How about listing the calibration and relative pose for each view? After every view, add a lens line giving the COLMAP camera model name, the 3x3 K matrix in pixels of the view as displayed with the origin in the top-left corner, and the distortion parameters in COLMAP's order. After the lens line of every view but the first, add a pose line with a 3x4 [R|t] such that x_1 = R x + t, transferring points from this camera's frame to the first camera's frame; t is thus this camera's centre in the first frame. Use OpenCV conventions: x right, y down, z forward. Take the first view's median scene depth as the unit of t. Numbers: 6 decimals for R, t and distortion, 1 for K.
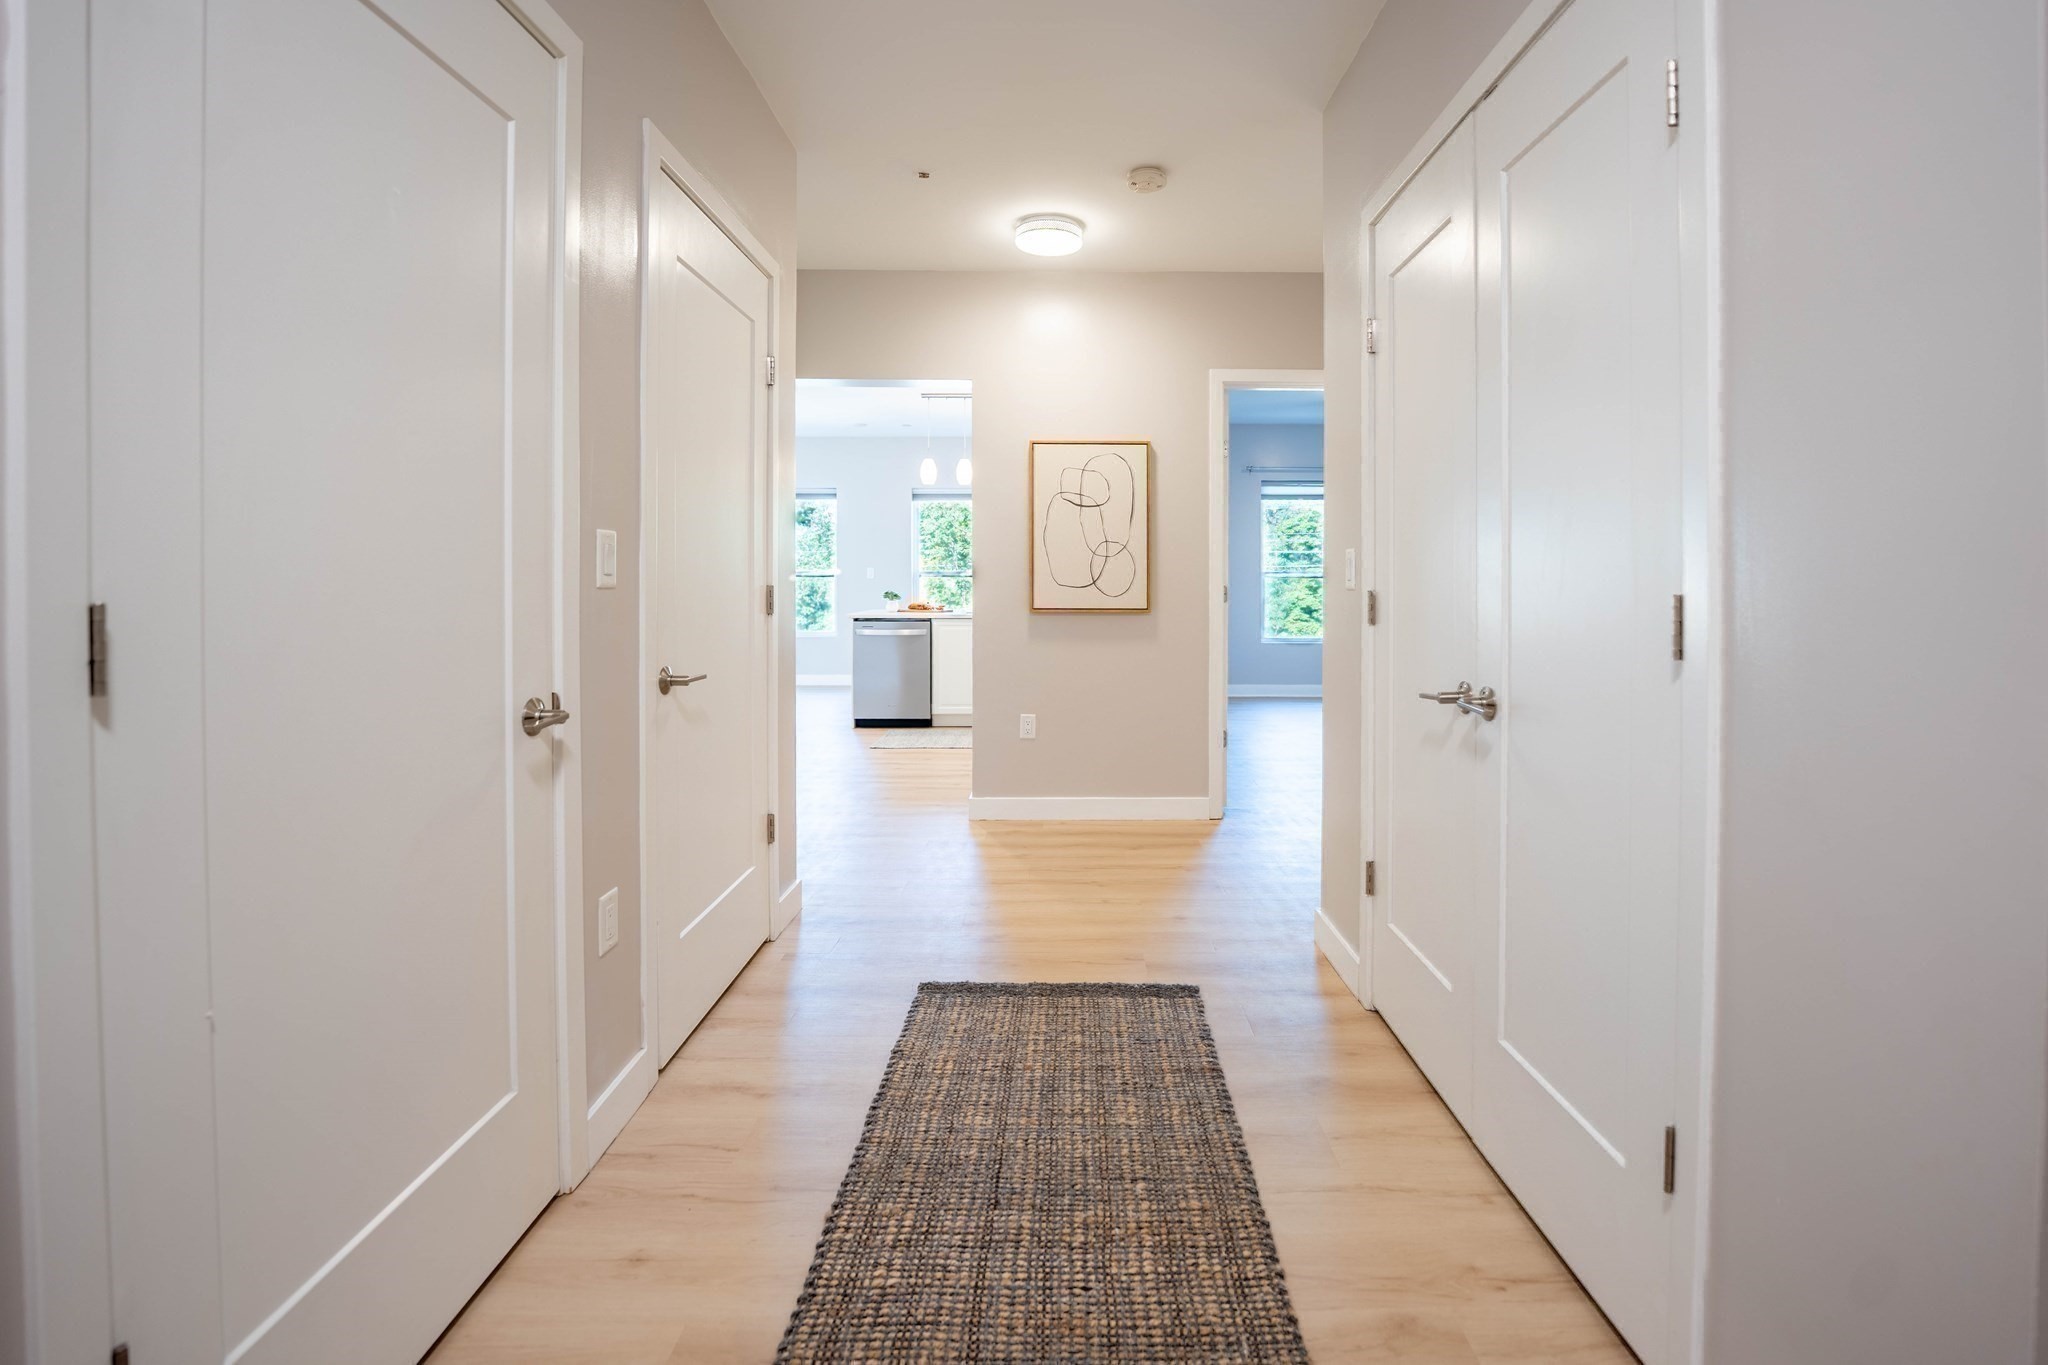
lens RADIAL K [[863.5, 0, 1027.2], [0, 863.5, 596.7], [0, 0, 1]] dist [-0.001686, 0.000003]
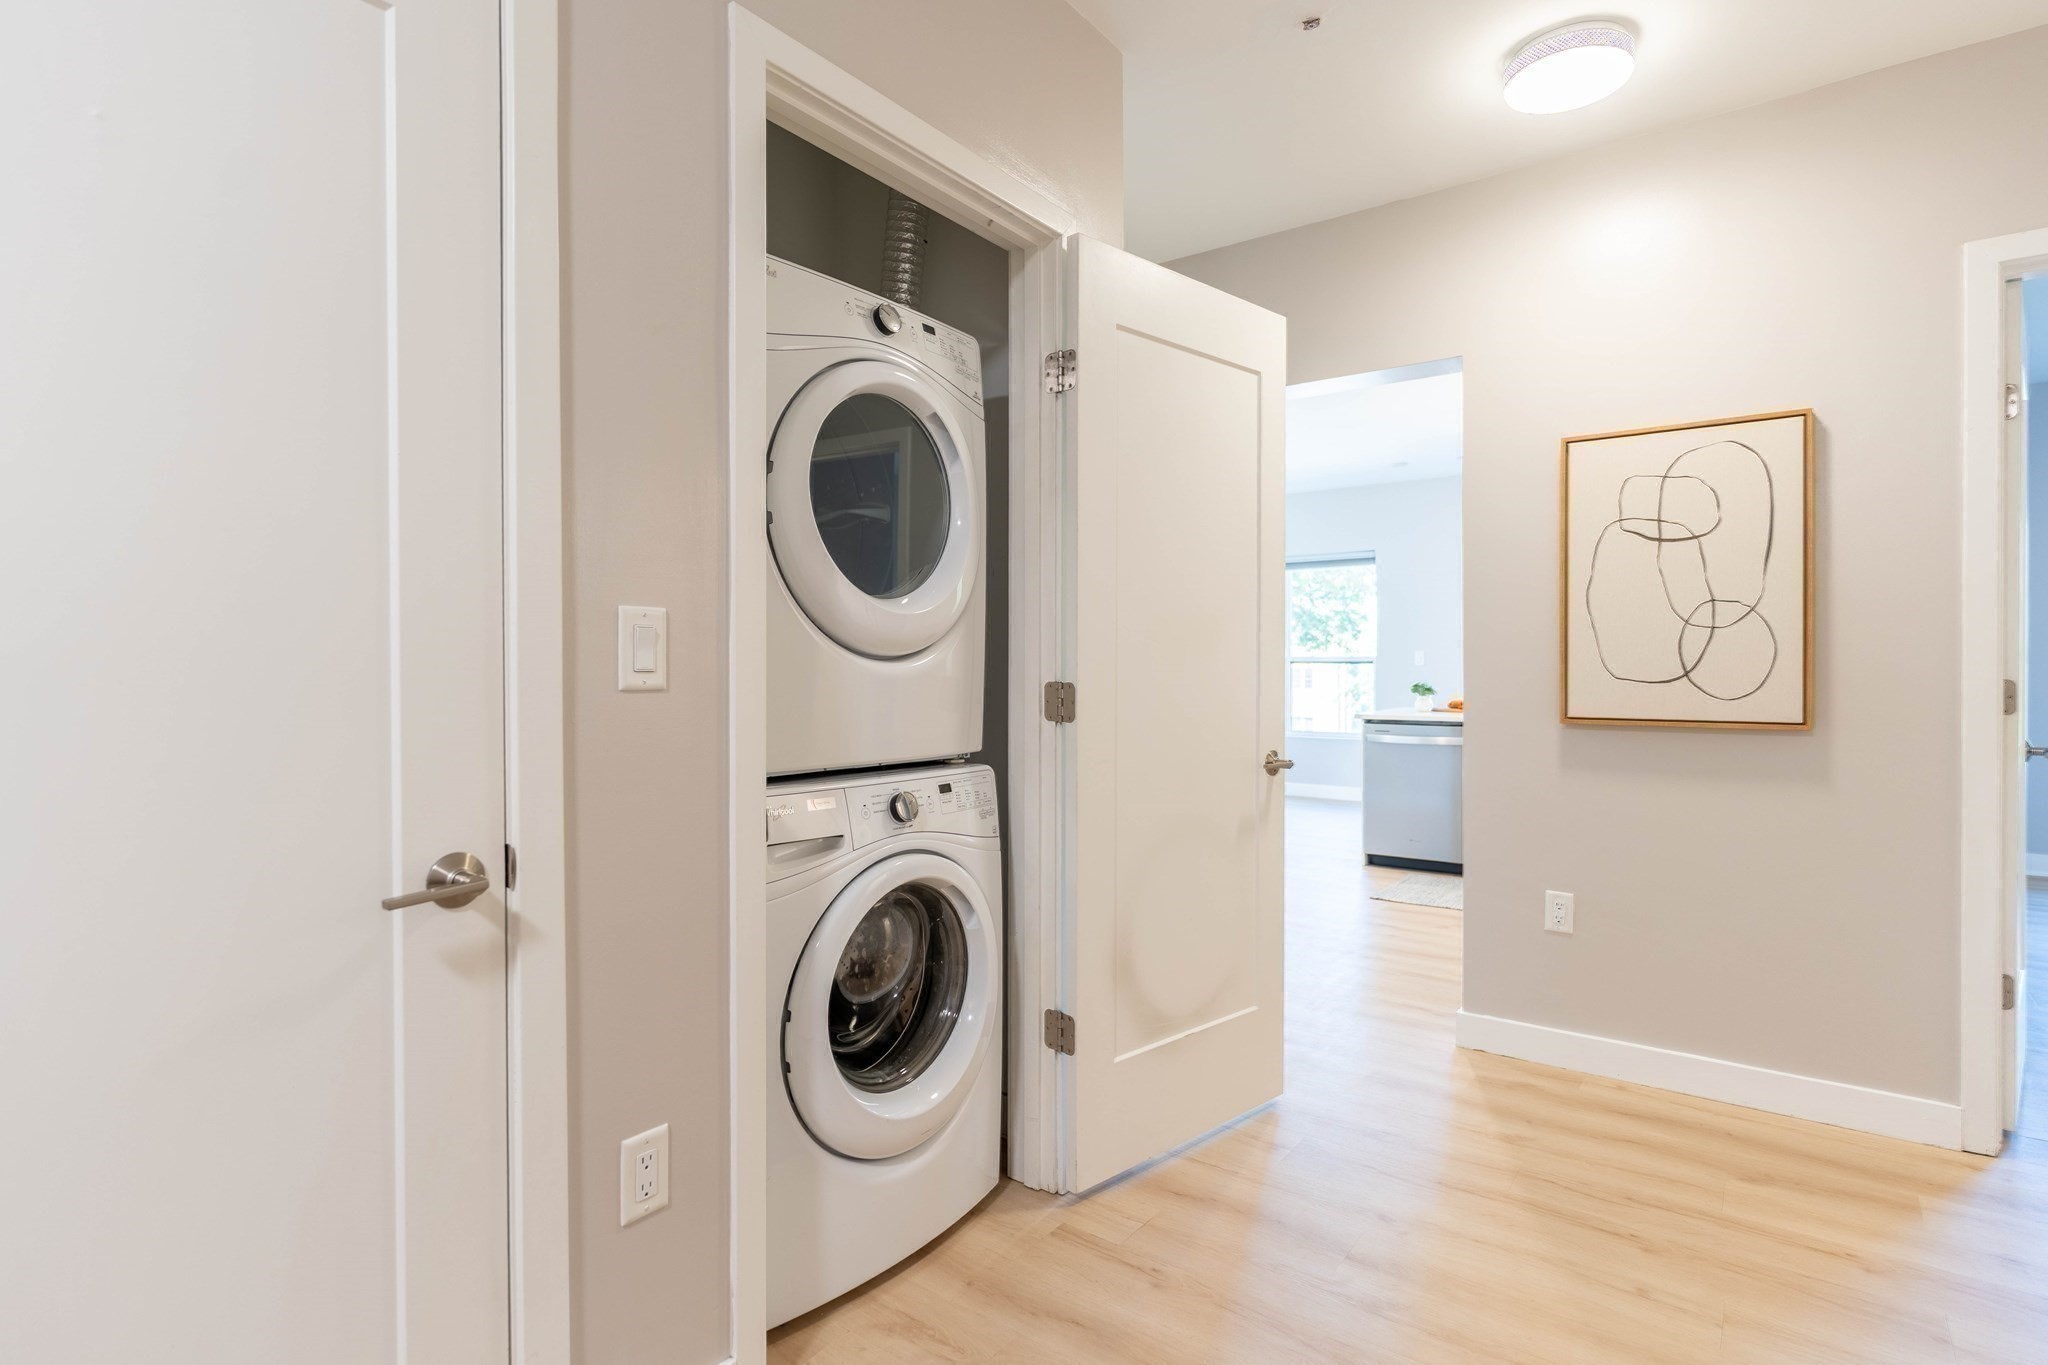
lens RADIAL K [[1005.0, 0, 1024.0], [0, 1005.0, 682.5], [0, 0, 1]] dist [0.001147, 0.000375]
pose [[0.825571, 0.004494, -0.564281, 0.102292], [-0.006608, 0.999977, -0.001704, -0.007950], [0.564260, 0.005136, 0.825581, 0.240277]]
